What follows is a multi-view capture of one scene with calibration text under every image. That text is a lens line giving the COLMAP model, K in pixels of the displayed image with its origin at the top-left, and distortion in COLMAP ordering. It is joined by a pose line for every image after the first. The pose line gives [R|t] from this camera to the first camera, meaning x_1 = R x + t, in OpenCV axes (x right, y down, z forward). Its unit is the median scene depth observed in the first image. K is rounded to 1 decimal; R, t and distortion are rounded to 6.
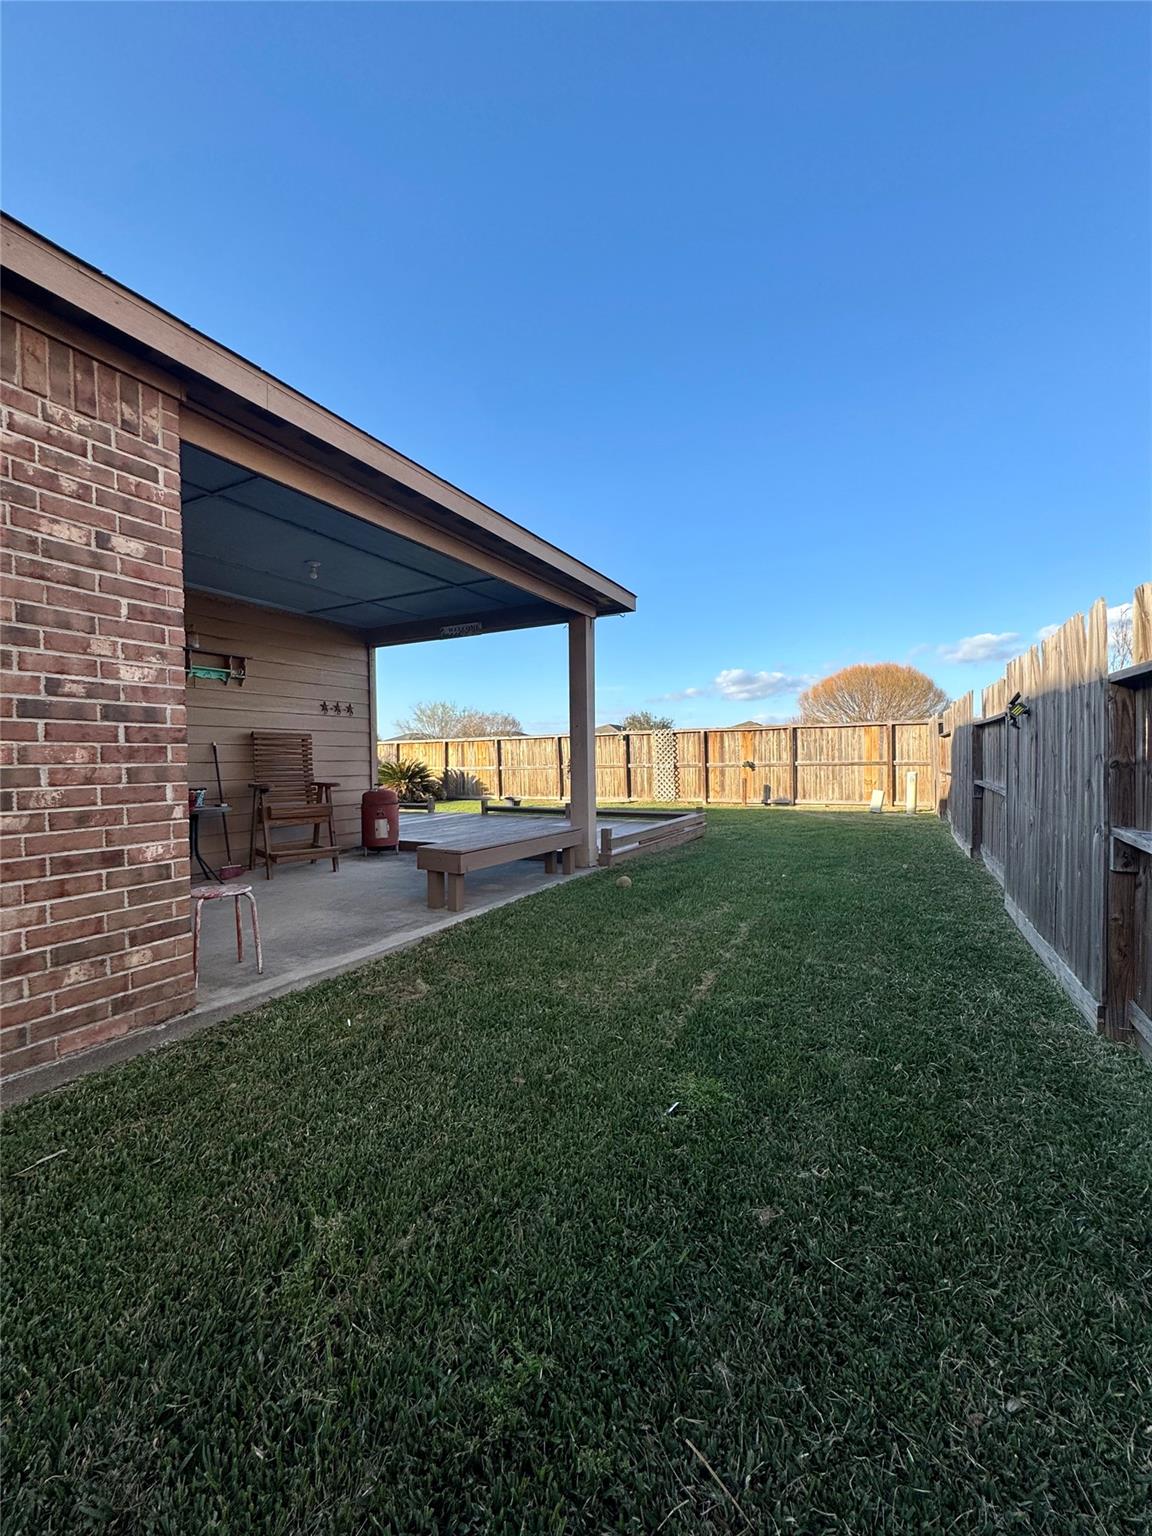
lens RADIAL K [[613.5, 0, 577.1], [0, 613.5, 766.7], [0, 0, 1]] dist [-0.006386, 0.000708]
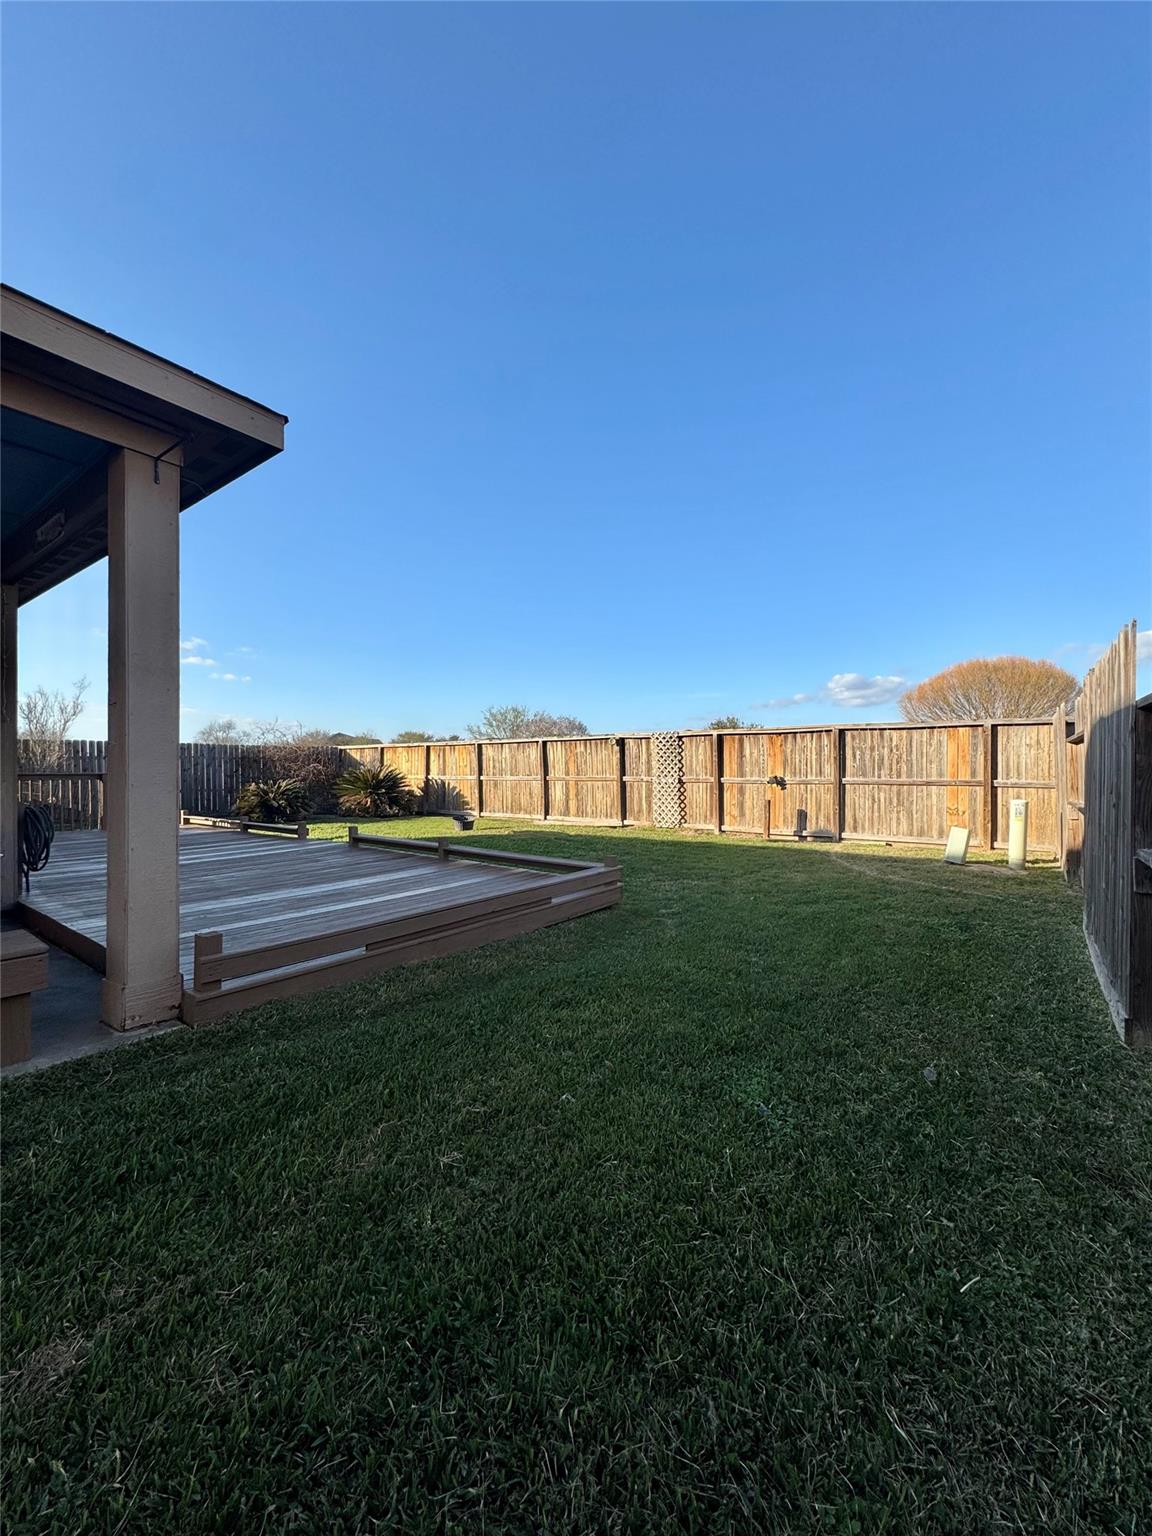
lens RADIAL K [[613.5, 0, 578.6], [0, 613.5, 766.5], [0, 0, 1]] dist [-0.006386, 0.000708]
pose [[0.987091, 0.015051, -0.159451, 0.157696], [-0.016662, 0.999823, -0.008772, -0.009511], [0.159291, 0.011316, 0.987167, 0.243768]]
